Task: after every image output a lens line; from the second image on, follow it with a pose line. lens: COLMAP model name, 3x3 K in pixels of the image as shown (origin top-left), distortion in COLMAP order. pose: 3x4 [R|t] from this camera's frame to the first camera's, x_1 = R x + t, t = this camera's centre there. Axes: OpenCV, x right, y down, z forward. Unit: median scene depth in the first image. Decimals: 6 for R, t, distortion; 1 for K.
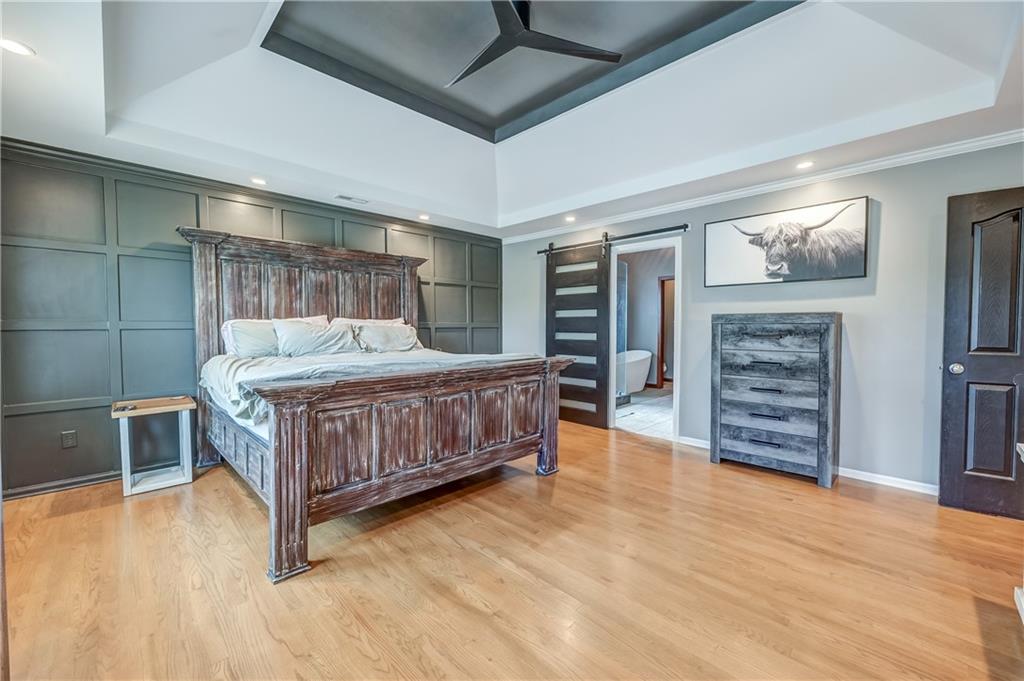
lens RADIAL K [[400.5, 0, 512.7], [0, 400.5, 339.2], [0, 0, 1]] dist [0.002140, -0.000806]
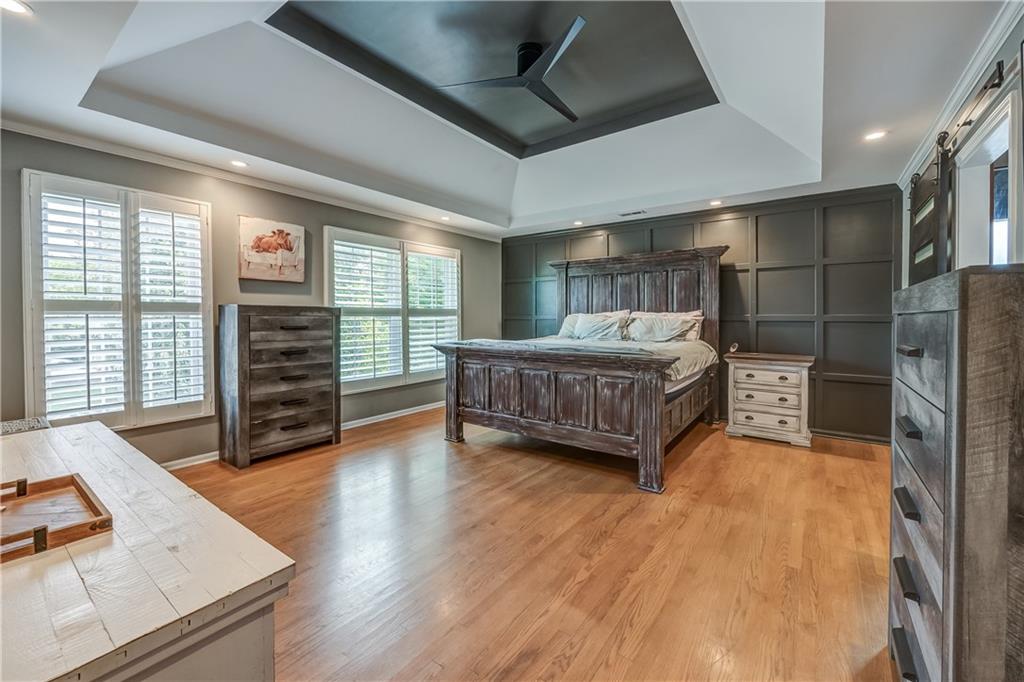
lens RADIAL K [[400.5, 0, 534.3], [0, 400.5, 324.7], [0, 0, 1]] dist [0.002140, -0.000806]
pose [[0.195354, 0.016925, -0.980587, 1.026422], [-0.037523, 0.999248, 0.009772, -0.020935], [0.980015, 0.034886, 0.195842, 0.678481]]
